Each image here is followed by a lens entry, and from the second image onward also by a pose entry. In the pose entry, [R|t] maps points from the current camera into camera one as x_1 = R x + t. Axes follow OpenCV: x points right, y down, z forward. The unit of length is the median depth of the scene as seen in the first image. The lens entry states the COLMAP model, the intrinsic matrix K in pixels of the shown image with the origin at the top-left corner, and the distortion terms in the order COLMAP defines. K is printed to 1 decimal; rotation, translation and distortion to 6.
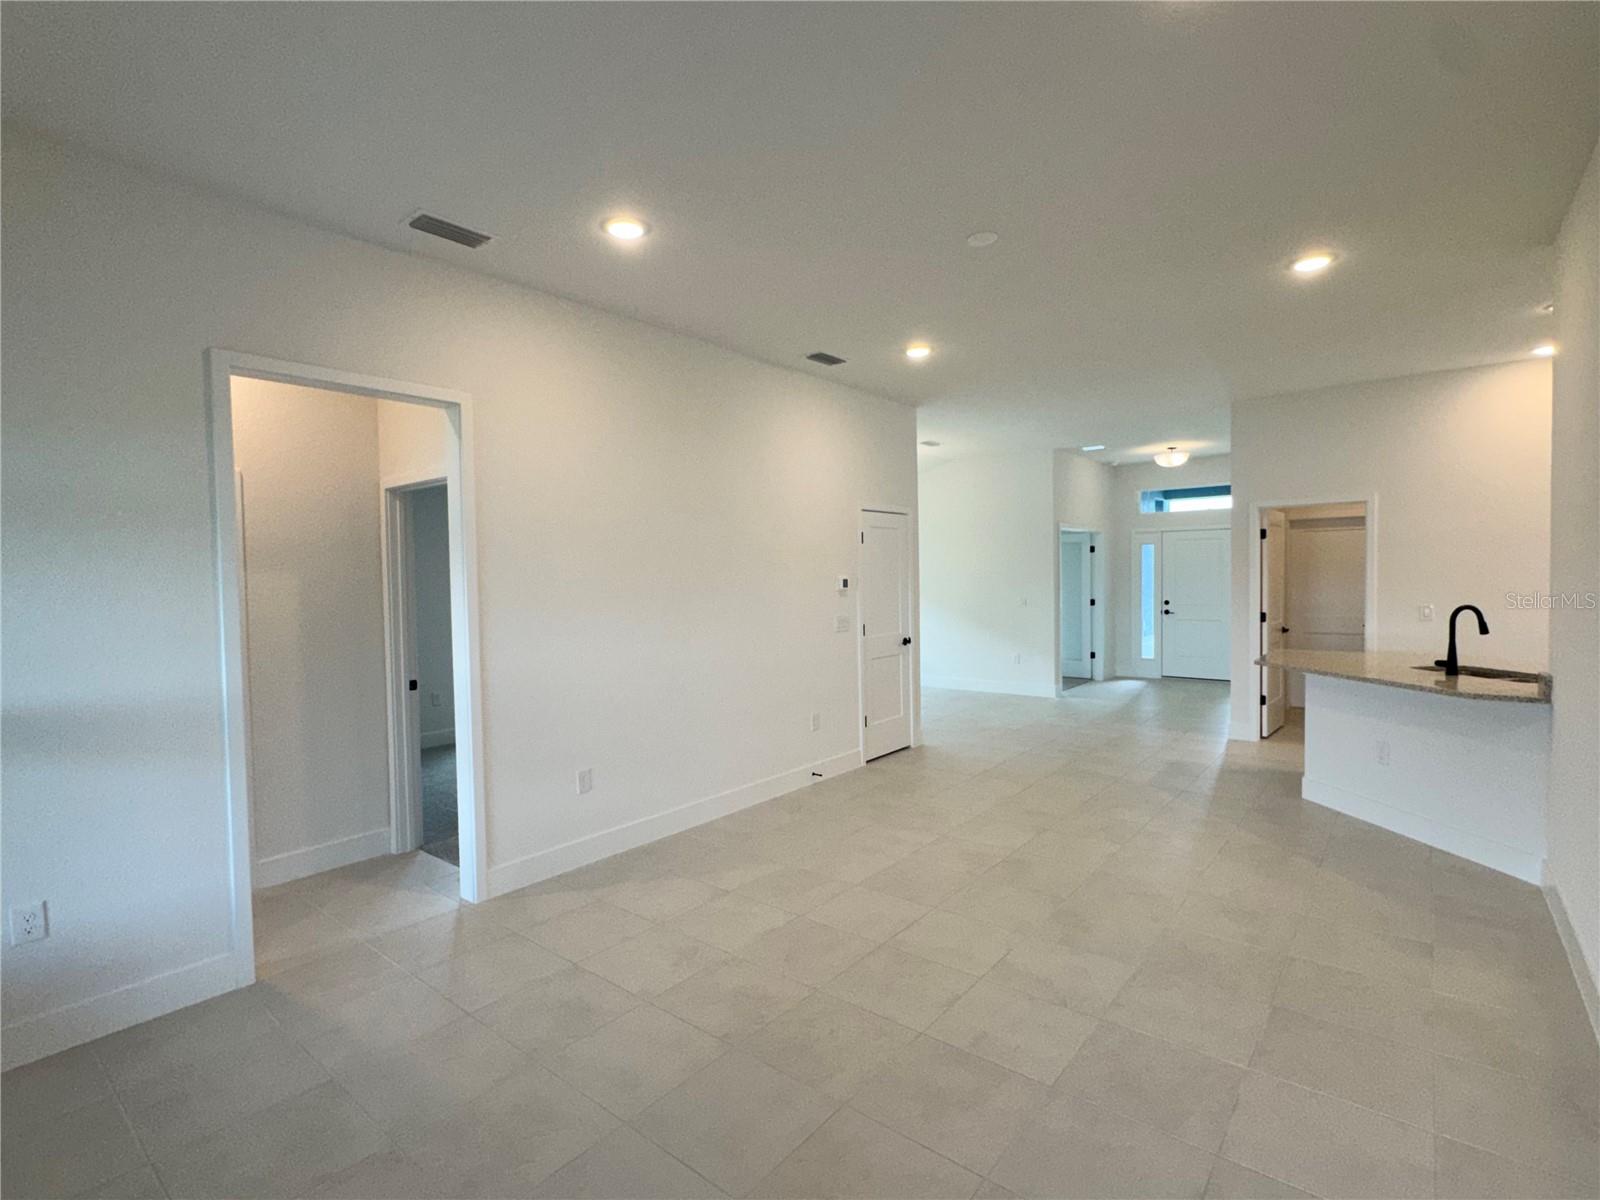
lens RADIAL K [[767.2, 0, 800.0], [0, 767.2, 600.0], [0, 0, 1]] dist [0.001783, 0.000269]
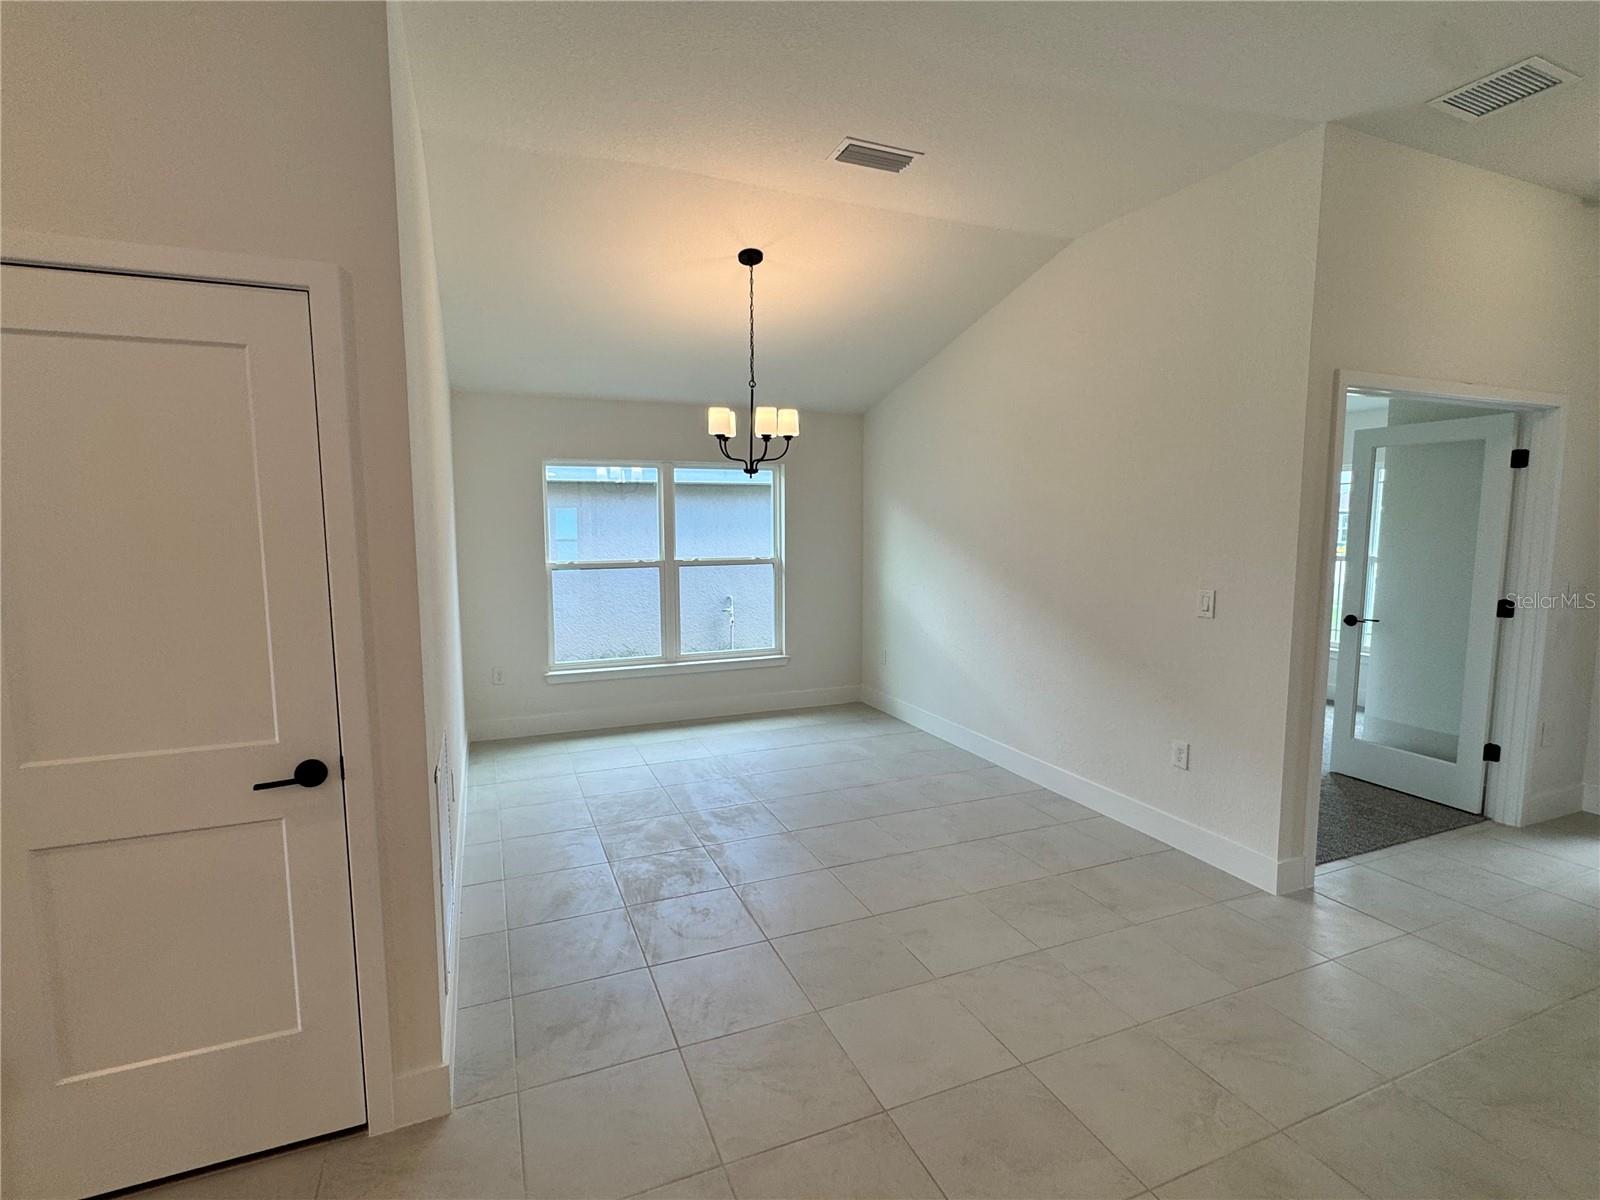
lens RADIAL K [[767.2, 0, 800.0], [0, 767.2, 600.0], [0, 0, 1]] dist [0.001783, 0.000269]
pose [[0.881332, 0.063739, -0.468178, 0.259680], [-0.028032, 0.996168, 0.082852, -0.021635], [0.471665, -0.059896, 0.879741, 0.532084]]
